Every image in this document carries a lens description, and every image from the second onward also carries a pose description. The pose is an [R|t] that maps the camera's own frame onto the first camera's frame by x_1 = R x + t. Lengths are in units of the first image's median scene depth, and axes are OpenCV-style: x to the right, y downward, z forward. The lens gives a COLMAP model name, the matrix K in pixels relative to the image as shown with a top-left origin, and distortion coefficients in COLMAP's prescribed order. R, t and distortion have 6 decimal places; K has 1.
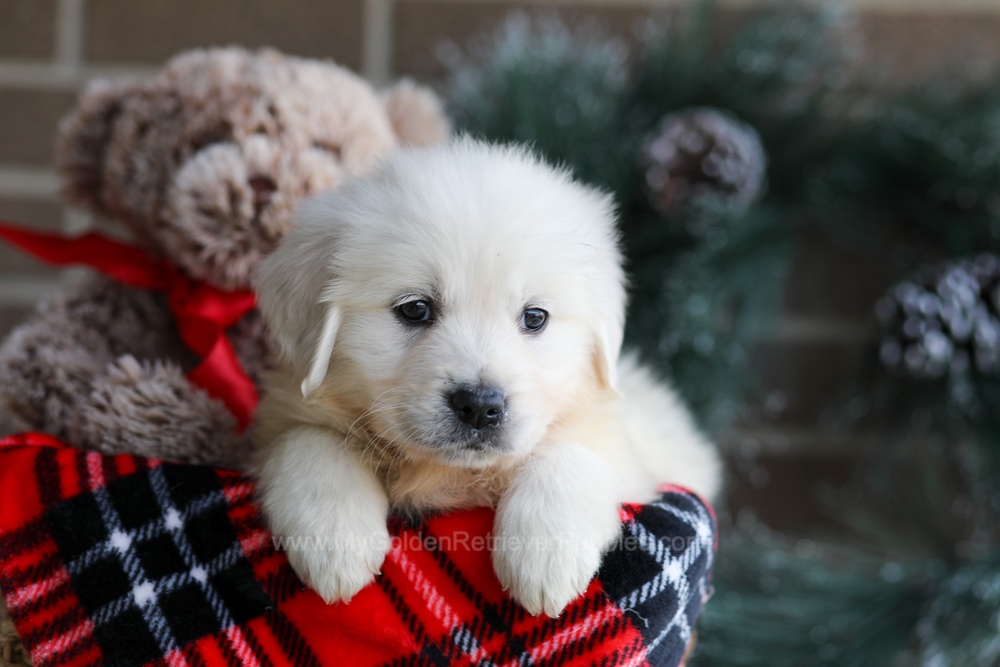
lens RADIAL K [[2574.1, 0, 518.1], [0, 2574.1, 333.7], [0, 0, 1]] dist [0.155432, 0.000000]
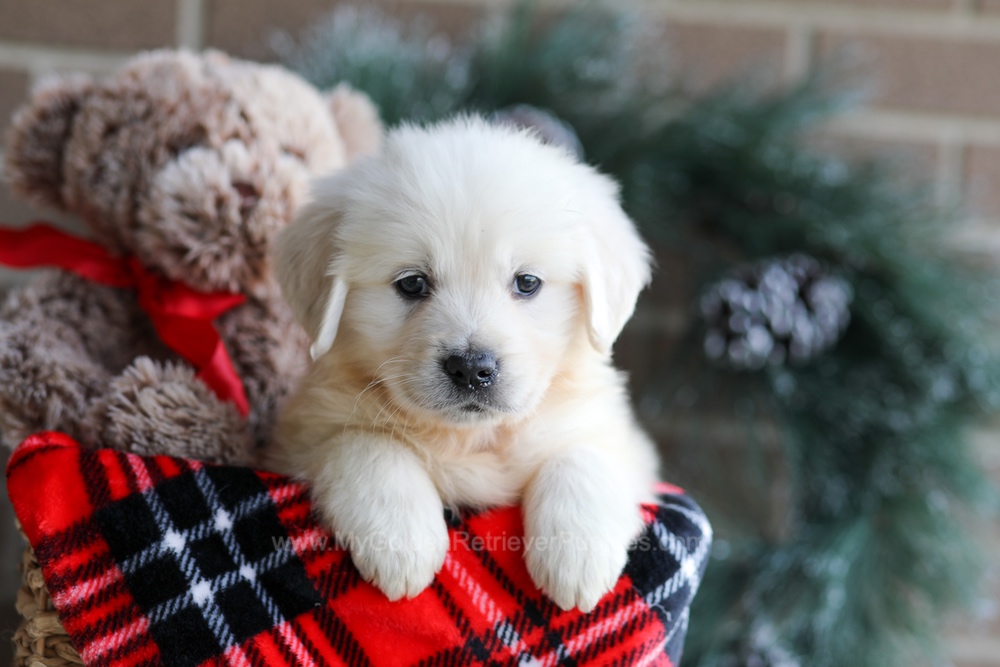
lens RADIAL K [[2574.1, 0, 500.0], [0, 2574.1, 335.1], [0, 0, 1]] dist [0.155432, 0.000000]
pose [[0.973199, 0.014982, 0.229477, -0.264707], [-0.021460, 0.999438, 0.025759, -0.031855], [-0.228963, -0.029993, 0.972973, -0.035391]]
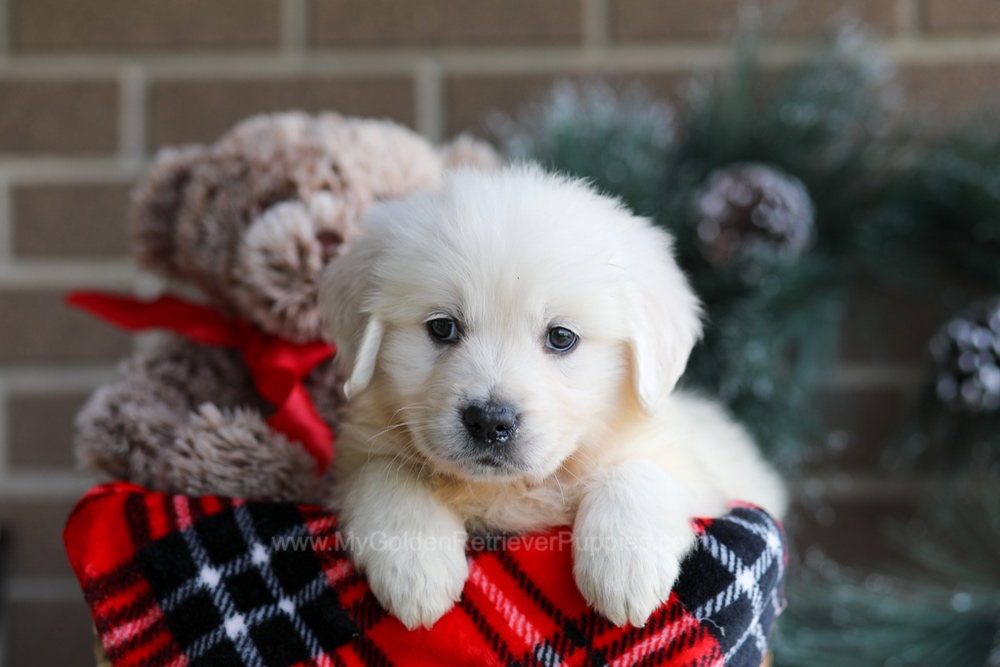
lens RADIAL K [[2574.1, 0, 508.8], [0, 2574.1, 331.6], [0, 0, 1]] dist [0.155432, 0.000000]
pose [[0.998549, -0.049011, -0.022312, -0.006420], [0.047791, 0.997489, -0.052268, 0.041847], [0.024818, 0.051126, 0.998384, -0.034392]]
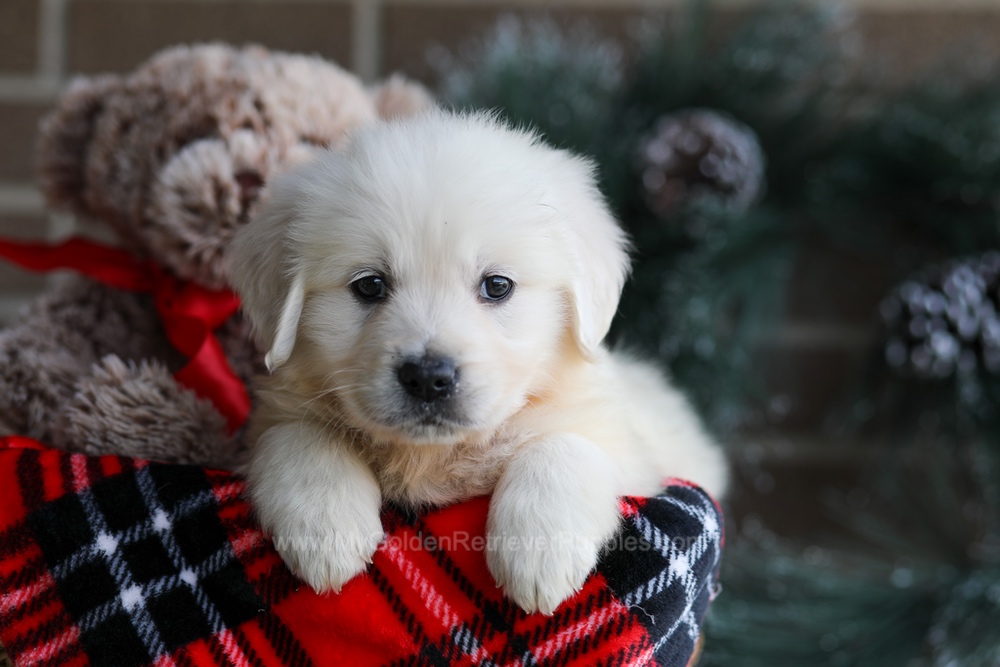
lens RADIAL K [[2574.1, 0, 511.9], [0, 2574.1, 343.0], [0, 0, 1]] dist [0.155432, 0.000000]
pose [[0.999887, -0.015046, 0.000486, -0.001910], [0.015052, 0.999772, -0.015153, 0.022144], [-0.000258, 0.015158, 0.999885, 0.033798]]
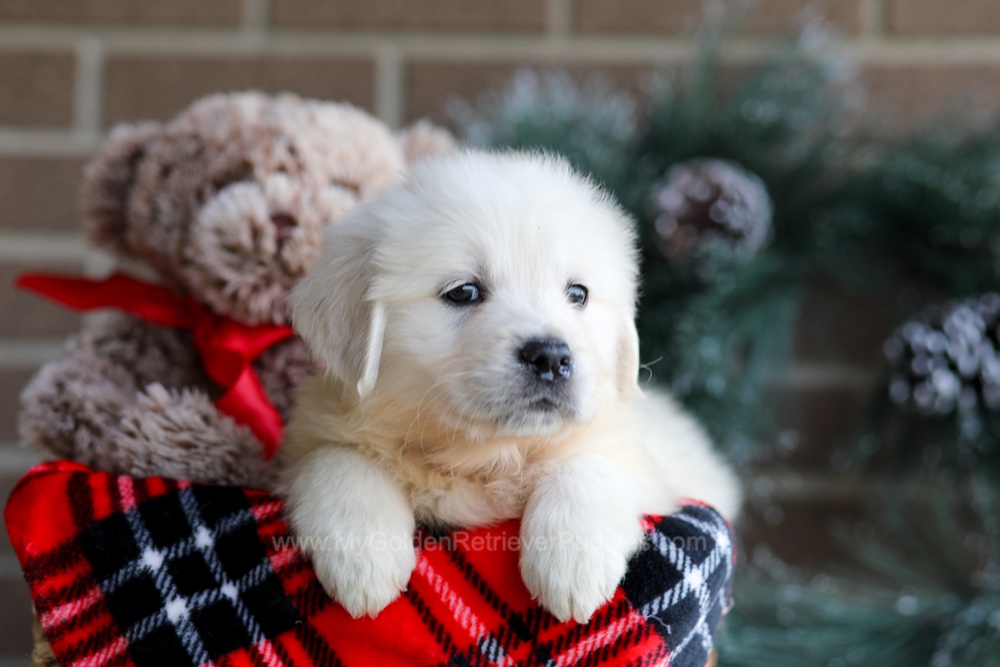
lens RADIAL K [[2574.1, 0, 504.1], [0, 2574.1, 337.3], [0, 0, 1]] dist [0.155432, 0.000000]
pose [[0.999837, -0.017377, -0.004910, -0.008261], [0.017138, 0.998836, -0.045084, 0.040824], [0.005688, 0.044993, 0.998971, -0.023853]]
